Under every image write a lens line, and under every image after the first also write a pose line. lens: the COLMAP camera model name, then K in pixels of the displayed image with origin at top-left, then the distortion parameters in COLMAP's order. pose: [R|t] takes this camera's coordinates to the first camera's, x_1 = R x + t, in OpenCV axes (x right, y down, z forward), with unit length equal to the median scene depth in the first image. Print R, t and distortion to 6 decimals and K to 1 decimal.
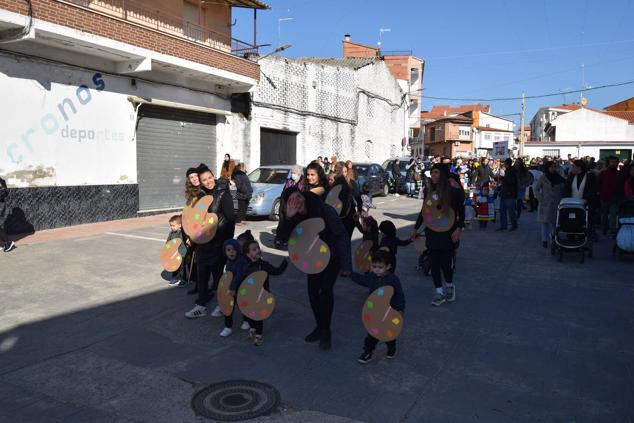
lens RADIAL K [[498.6, 0, 316.4], [0, 498.6, 210.0], [0, 0, 1]] dist [-0.097520, 0.037403]
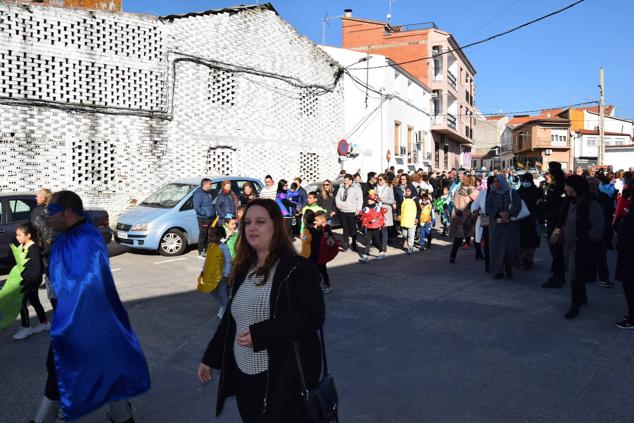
lens RADIAL K [[498.6, 0, 318.6], [0, 498.6, 213.7], [0, 0, 1]] dist [-0.097520, 0.037403]
pose [[0.969491, 0.001325, -0.245125, 0.375128], [-0.006896, 0.999737, -0.021871, -0.054414], [0.245032, 0.022894, 0.969245, 0.508909]]
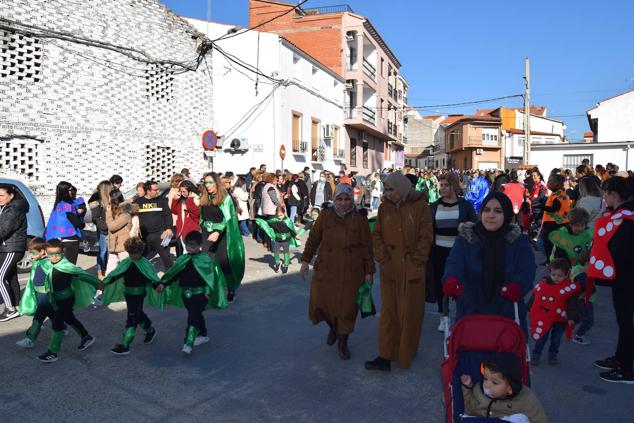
lens RADIAL K [[498.6, 0, 316.9], [0, 498.6, 210.5], [0, 0, 1]] dist [-0.097520, 0.037403]
pose [[0.990242, 0.001464, -0.139349, 0.441062], [-0.005061, 0.999663, -0.025461, -0.071597], [0.139265, 0.025918, 0.989916, 0.671155]]
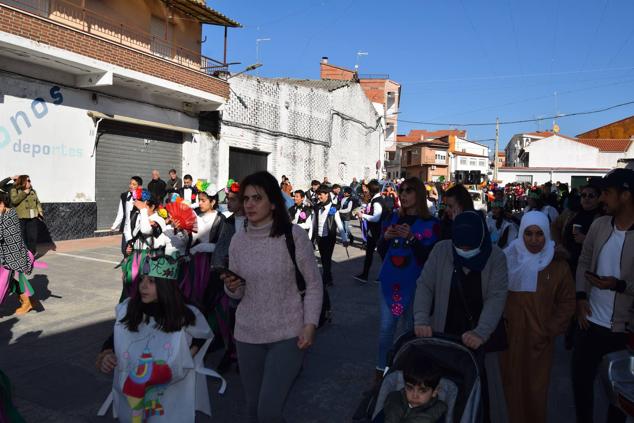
lens RADIAL K [[498.6, 0, 319.7], [0, 498.6, 212.5], [0, 0, 1]] dist [-0.097520, 0.037403]
pose [[0.998562, 0.017997, 0.050504, 0.012369], [-0.016090, 0.999152, -0.037912, -0.002074], [-0.051143, 0.037045, 0.998004, 0.014146]]
